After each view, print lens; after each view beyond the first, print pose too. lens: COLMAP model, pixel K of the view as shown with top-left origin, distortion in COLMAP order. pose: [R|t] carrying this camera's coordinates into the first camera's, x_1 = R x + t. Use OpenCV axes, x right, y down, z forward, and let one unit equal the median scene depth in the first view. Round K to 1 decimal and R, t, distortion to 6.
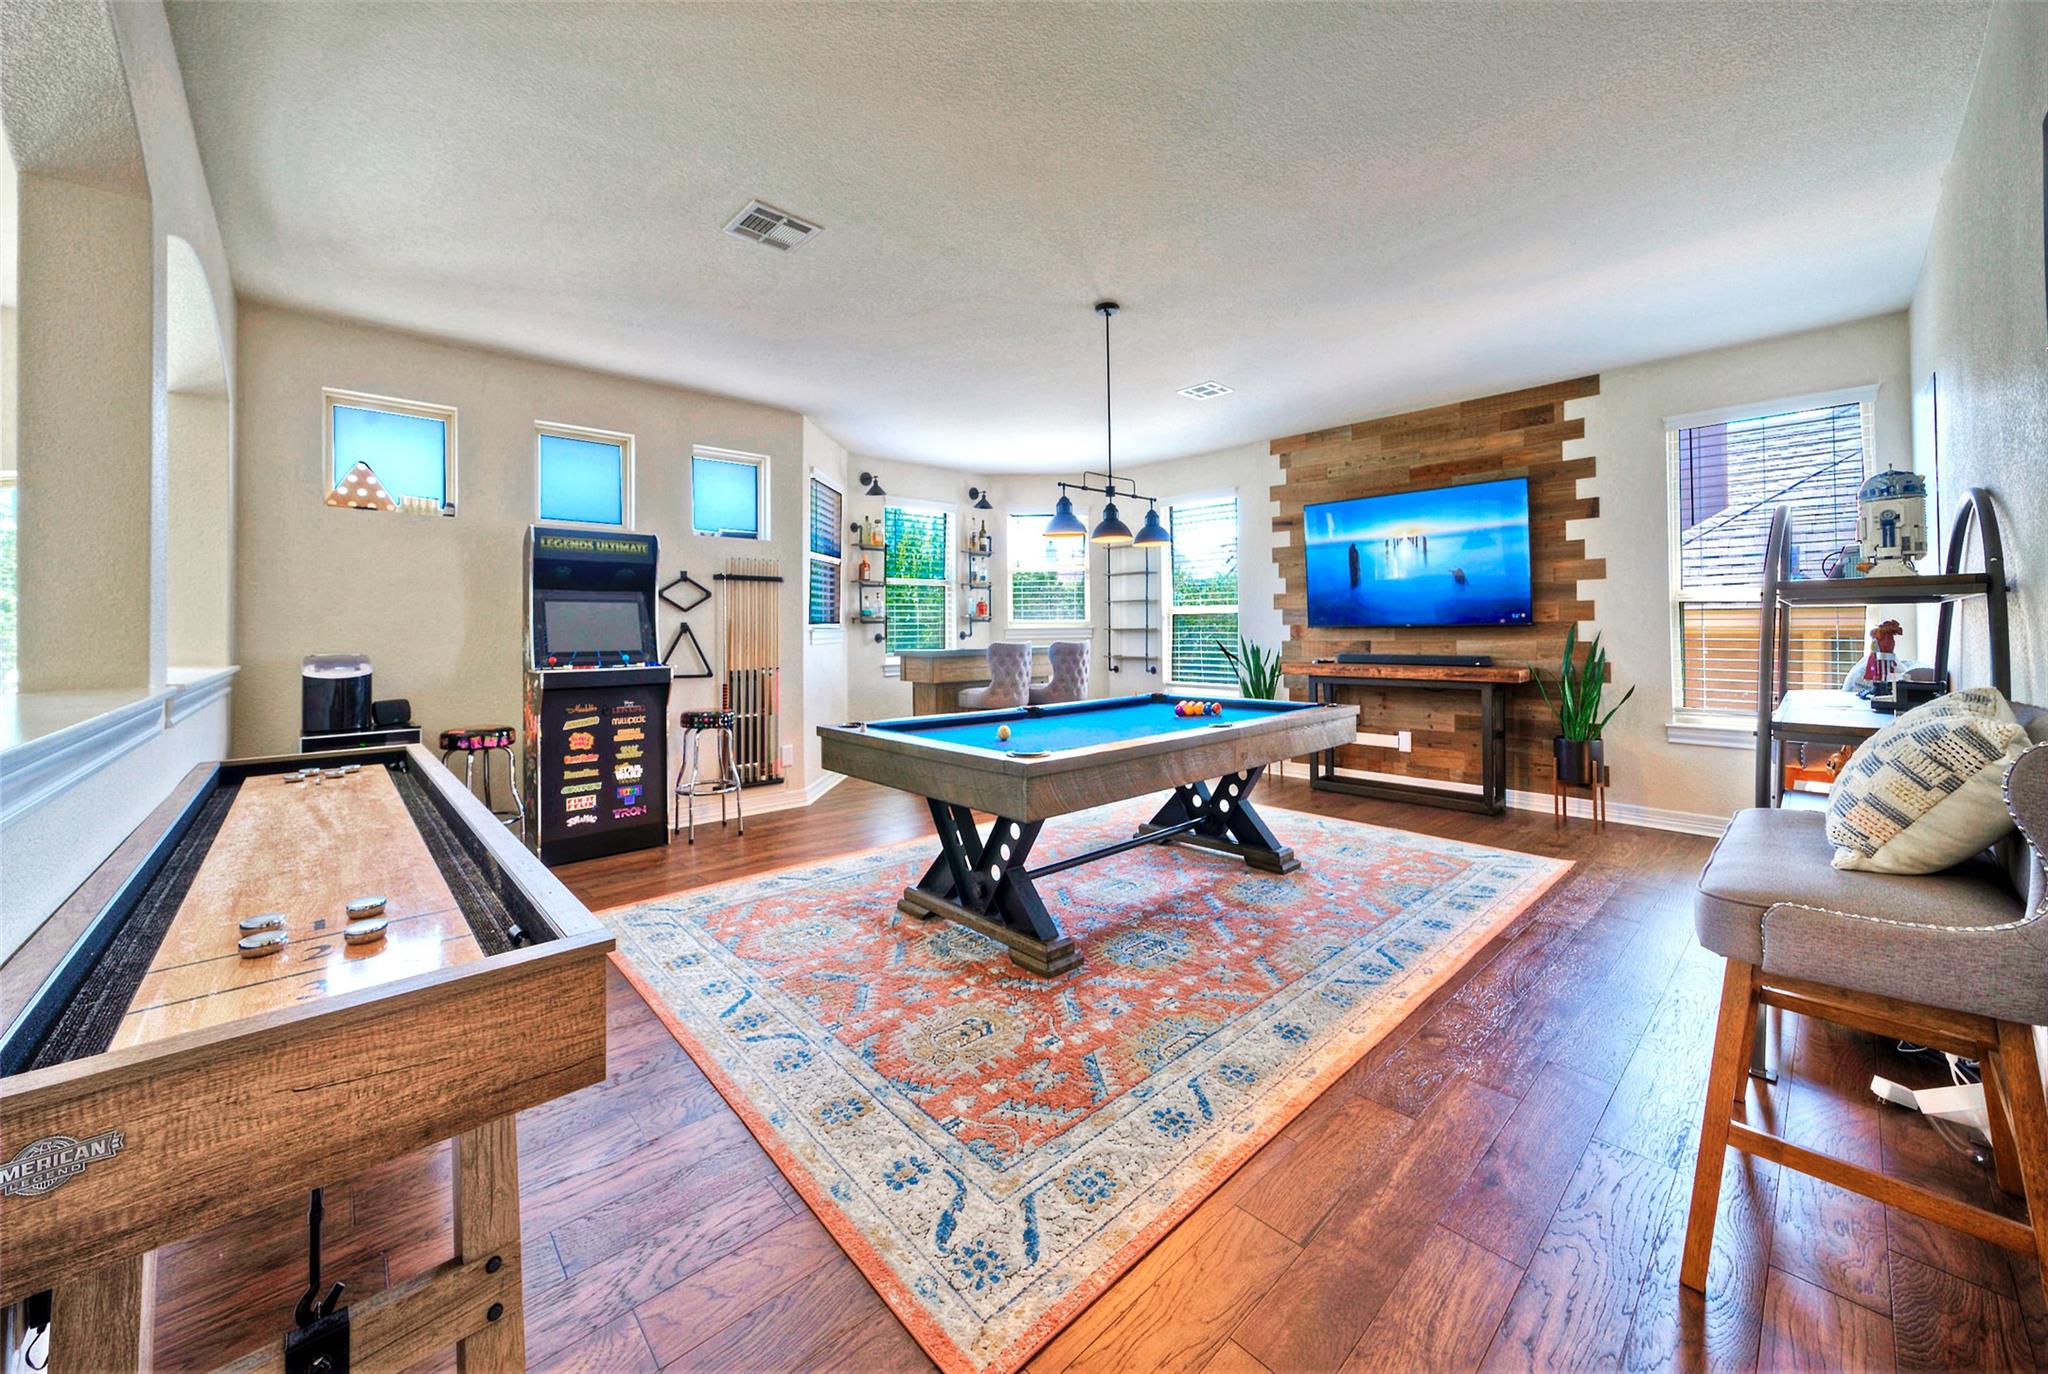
lens RADIAL K [[762.6, 0, 1017.2], [0, 762.6, 642.3], [0, 0, 1]] dist [-0.001323, 0.000104]
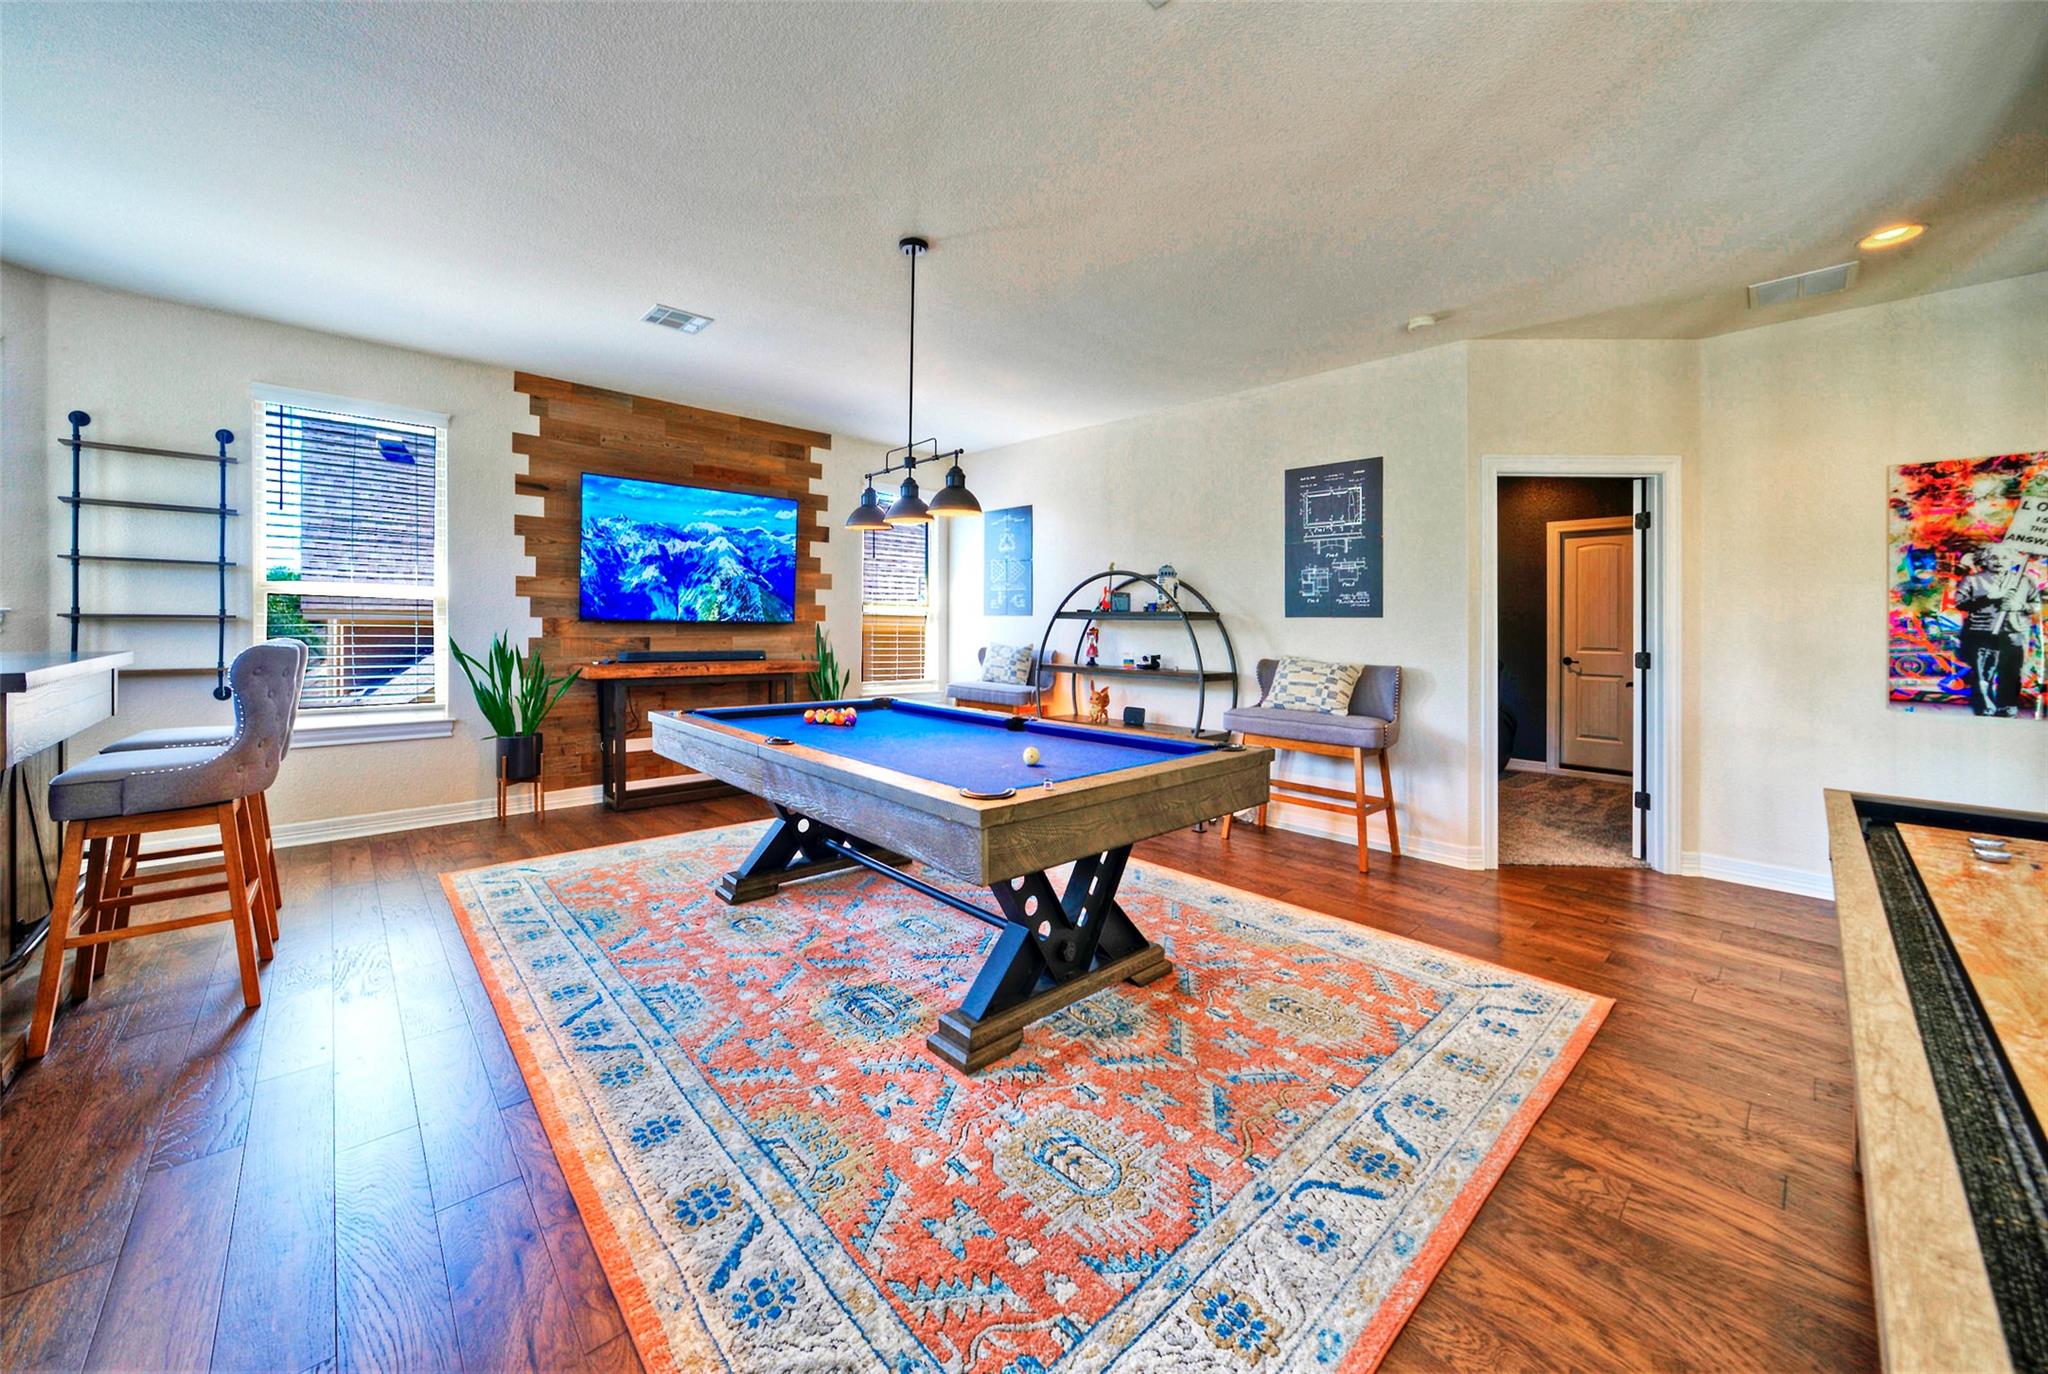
lens RADIAL K [[747.4, 0, 1023.4], [0, 747.4, 632.8], [0, 0, 1]] dist [-0.044187, 0.021836]
pose [[-0.004993, 0.002745, 0.999984, -0.485124], [0.005328, 0.999982, -0.002719, -0.002629], [-0.999973, 0.005314, -0.005007, 0.619715]]
